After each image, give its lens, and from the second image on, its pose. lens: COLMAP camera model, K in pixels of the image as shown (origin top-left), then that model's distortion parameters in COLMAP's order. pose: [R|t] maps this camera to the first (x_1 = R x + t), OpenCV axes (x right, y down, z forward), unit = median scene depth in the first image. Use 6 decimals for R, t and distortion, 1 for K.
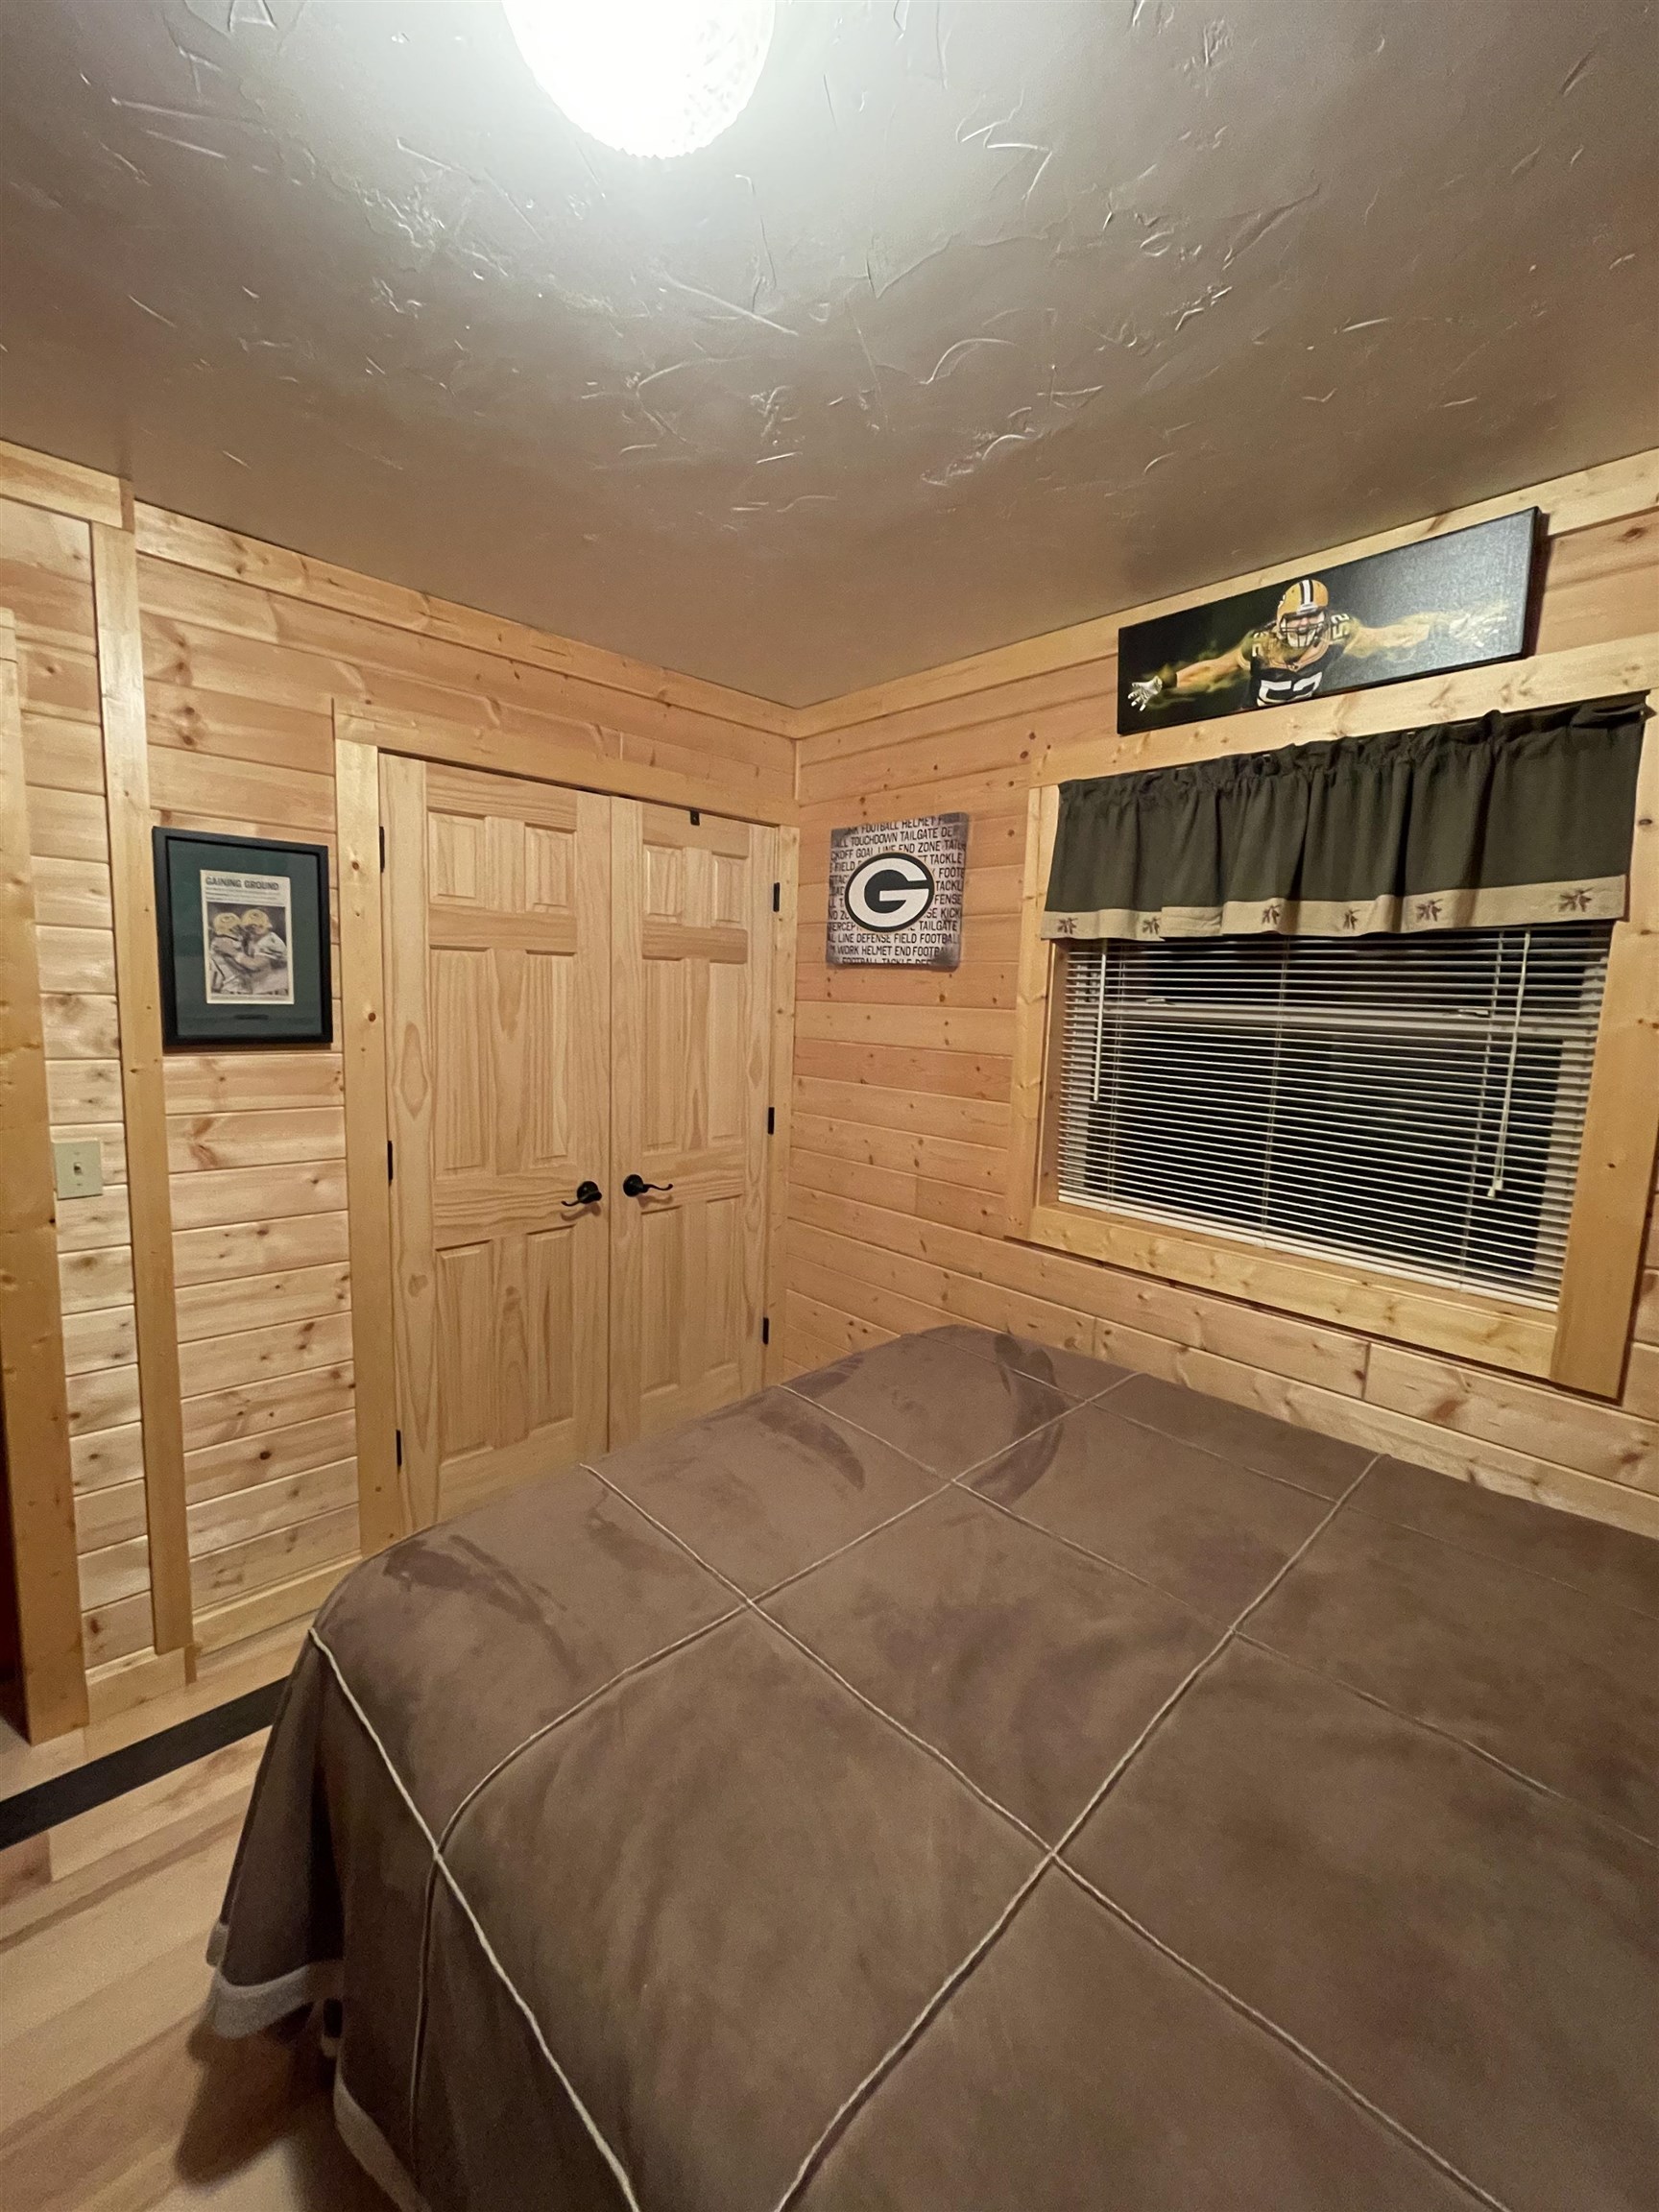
lens RADIAL K [[888.4, 0, 833.9], [0, 888.4, 1102.1], [0, 0, 1]] dist [0.002059, -0.000146]
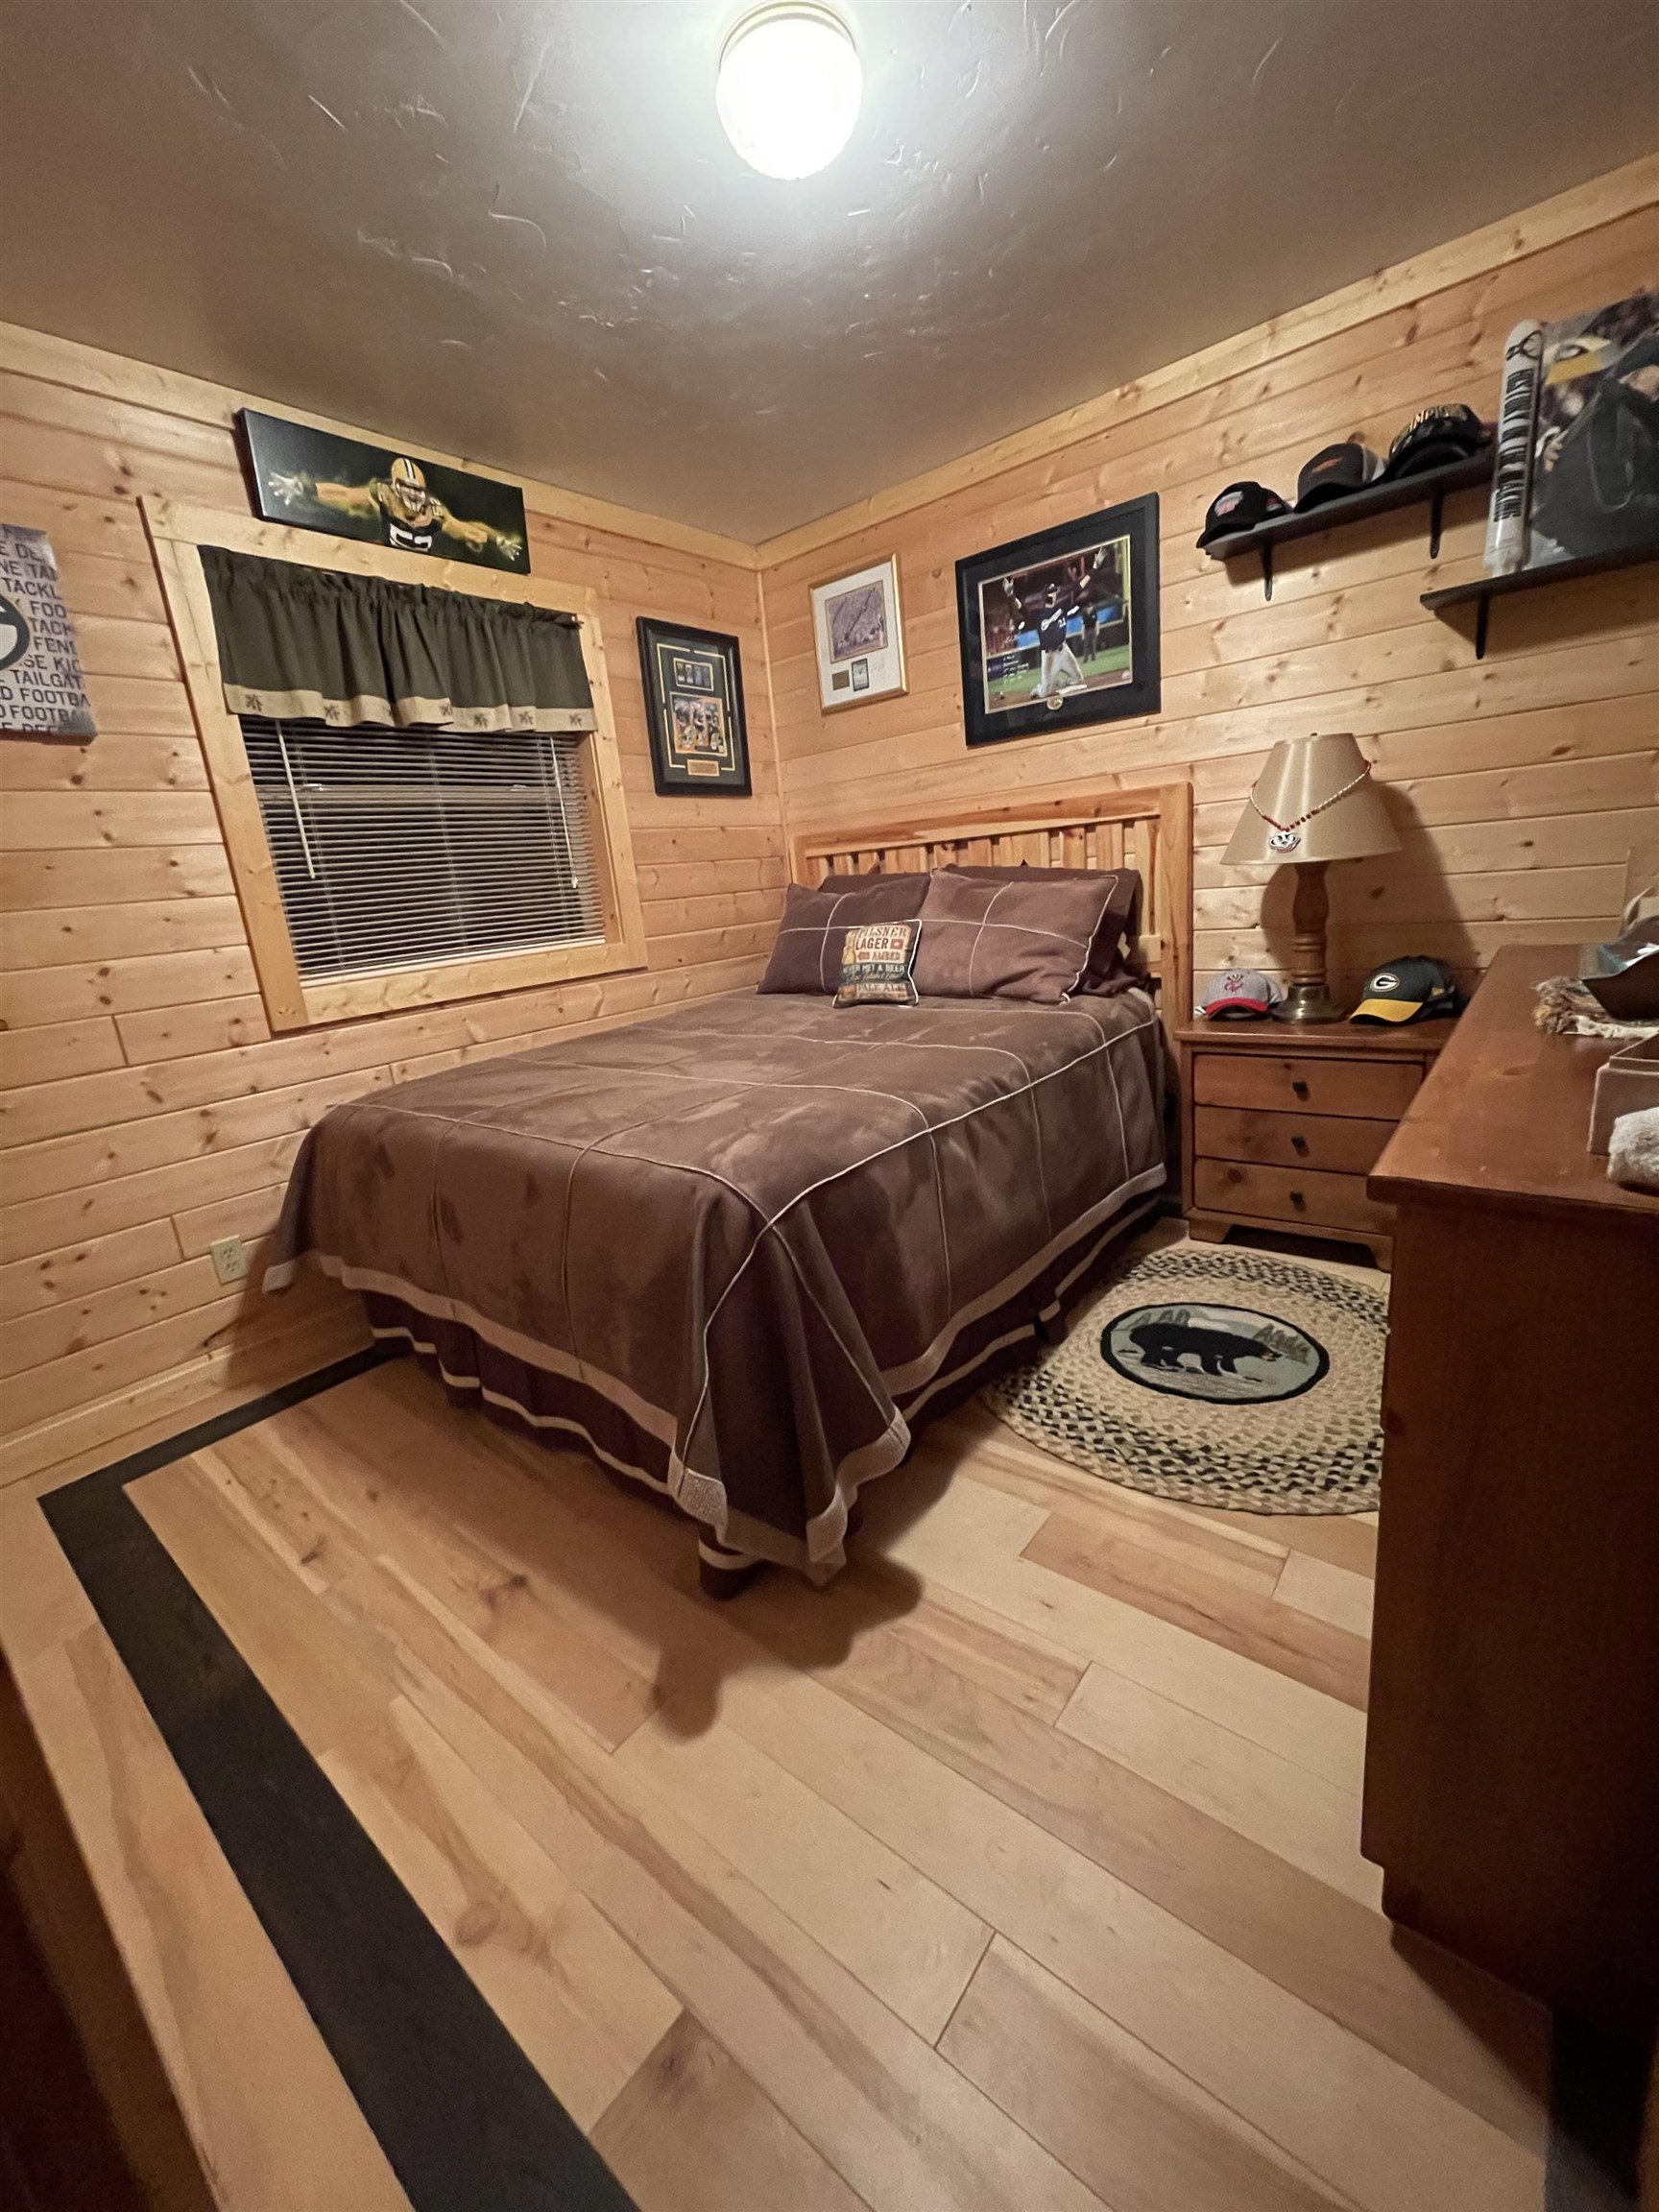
lens RADIAL K [[888.4, 0, 832.0], [0, 888.4, 1104.4], [0, 0, 1]] dist [0.002059, -0.000146]
pose [[-0.123859, -0.260927, 0.957380, -1.062870], [0.228593, 0.931357, 0.283408, 0.108419], [-0.965611, 0.253953, -0.055711, 0.623286]]
